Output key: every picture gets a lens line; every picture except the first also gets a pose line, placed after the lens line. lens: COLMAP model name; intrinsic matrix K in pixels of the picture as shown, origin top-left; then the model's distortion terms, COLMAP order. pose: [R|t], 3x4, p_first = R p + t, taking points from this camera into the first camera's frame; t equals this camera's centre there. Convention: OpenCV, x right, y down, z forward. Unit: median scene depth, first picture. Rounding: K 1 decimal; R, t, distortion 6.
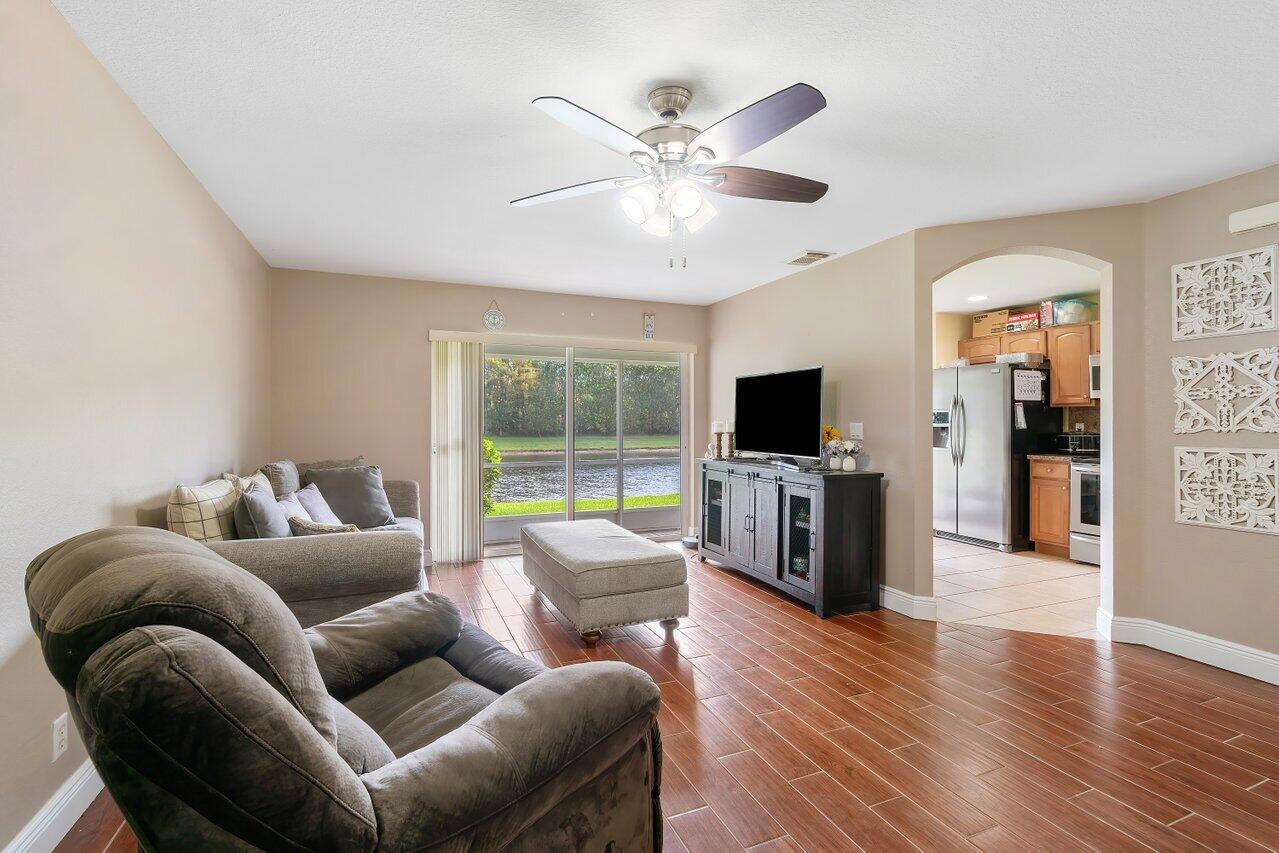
lens RADIAL K [[564.4, 0, 646.6], [0, 564.4, 420.4], [0, 0, 1]] dist [-0.001861, 0.000318]
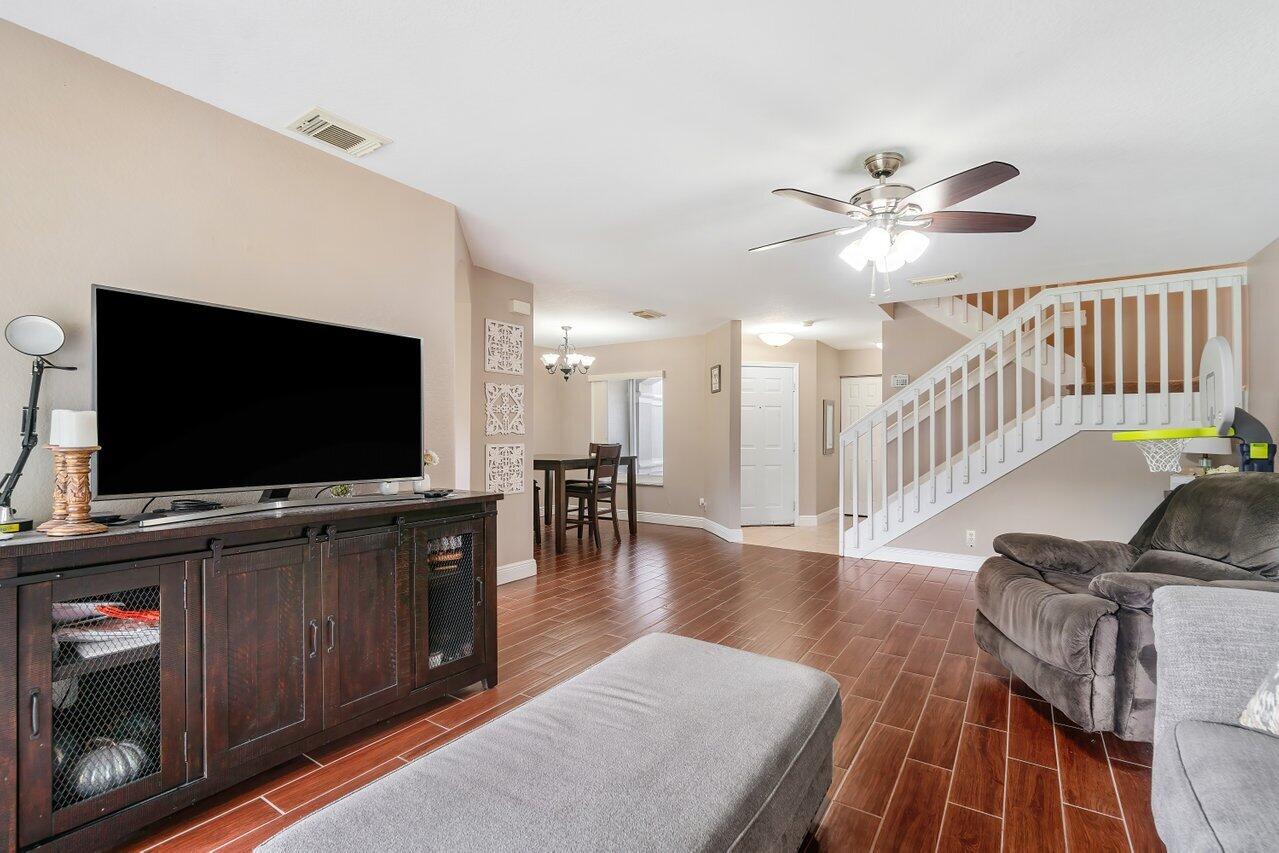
lens RADIAL K [[564.4, 0, 627.9], [0, 564.4, 430.5], [0, 0, 1]] dist [-0.001861, 0.000318]
pose [[-0.516541, -0.000629, 0.856262, -0.288448], [-0.010735, 0.999926, -0.005742, 0.009042], [-0.856195, -0.012158, -0.516510, 0.852970]]
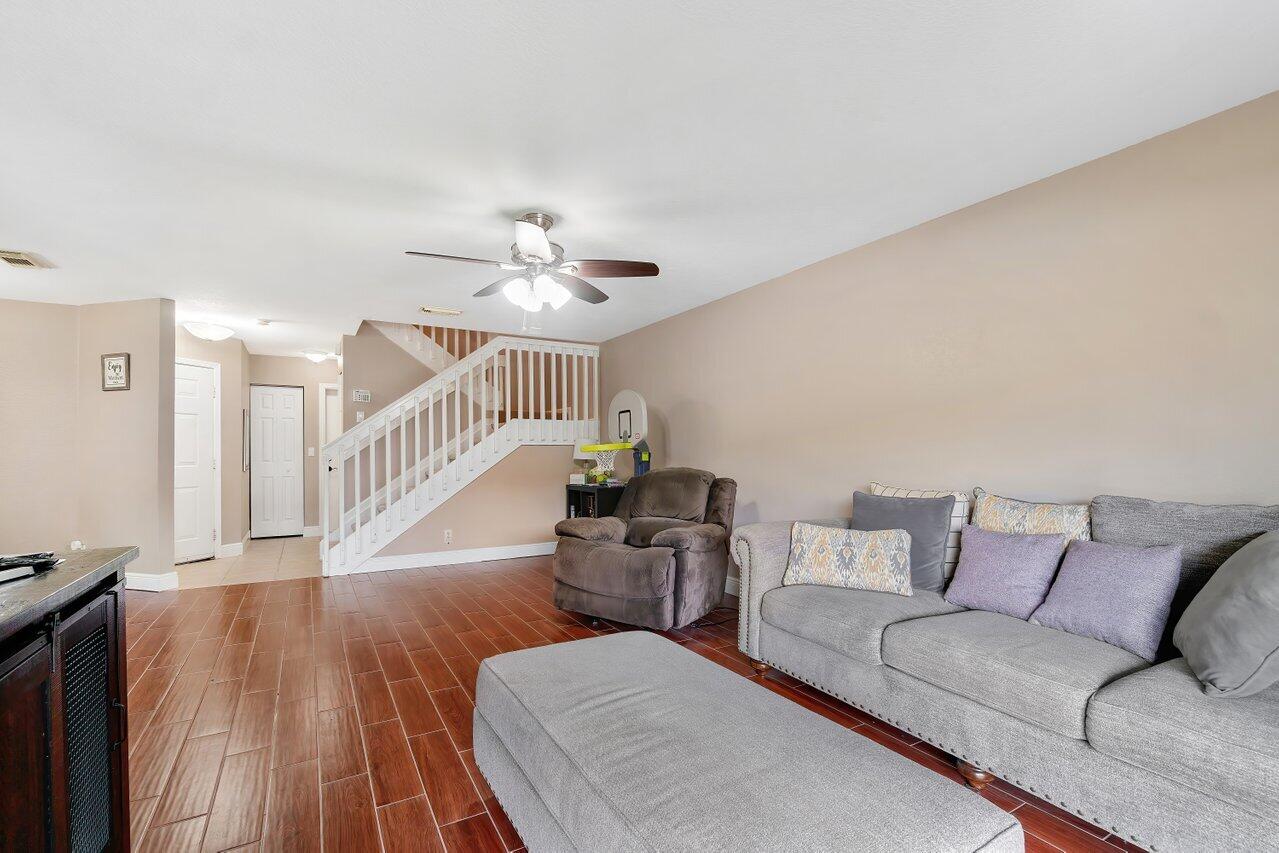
lens RADIAL K [[564.4, 0, 610.5], [0, 564.4, 449.7], [0, 0, 1]] dist [-0.001861, 0.000318]
pose [[-0.998181, -0.002838, -0.060219, -0.036191], [-0.002404, 0.999971, -0.007267, 0.014181], [0.060238, -0.007109, -0.998159, 0.993340]]
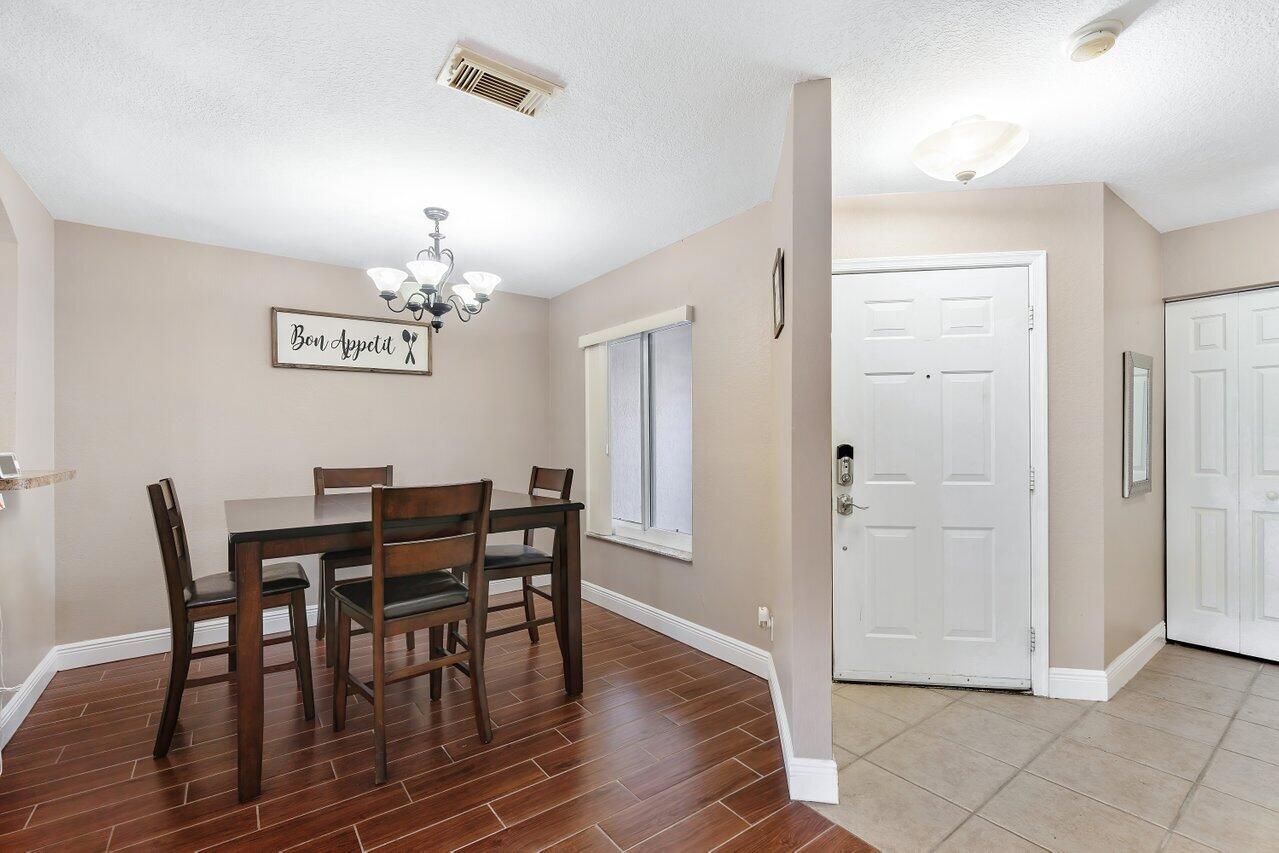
lens RADIAL K [[564.4, 0, 637.9], [0, 564.4, 442.5], [0, 0, 1]] dist [-0.001861, 0.000318]
pose [[-0.219380, -0.005148, 0.975626, 0.299840], [0.001565, 0.999983, 0.005628, -0.000065], [-0.975638, 0.002761, -0.219368, 0.212411]]
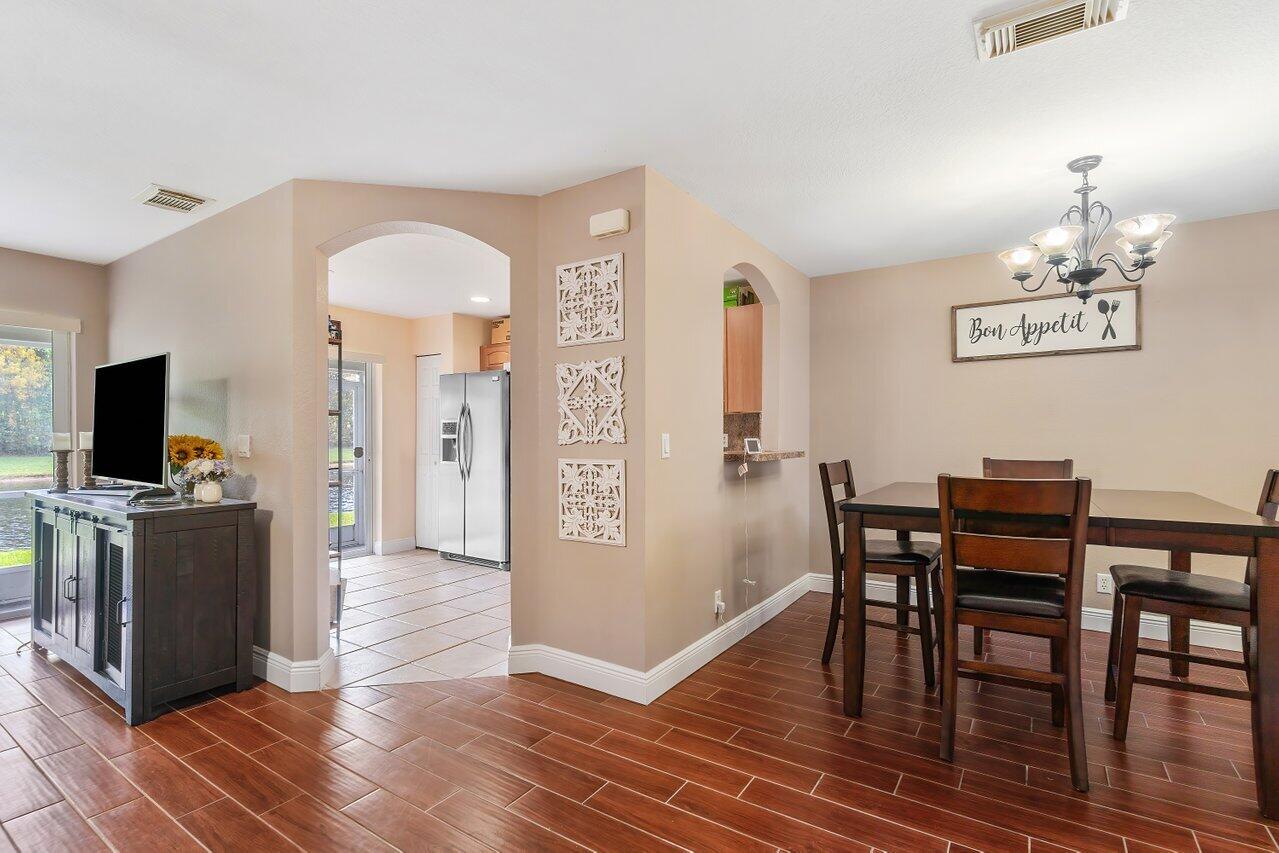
lens RADIAL K [[585.4, 0, 628.0], [0, 585.4, 438.3], [0, 0, 1]] dist [-0.003048, 0.000619]
pose [[0.841445, -0.007781, 0.540287, 0.299873], [0.001482, 0.999926, 0.012092, 0.000330], [-0.540341, -0.009374, 0.841394, 0.066520]]
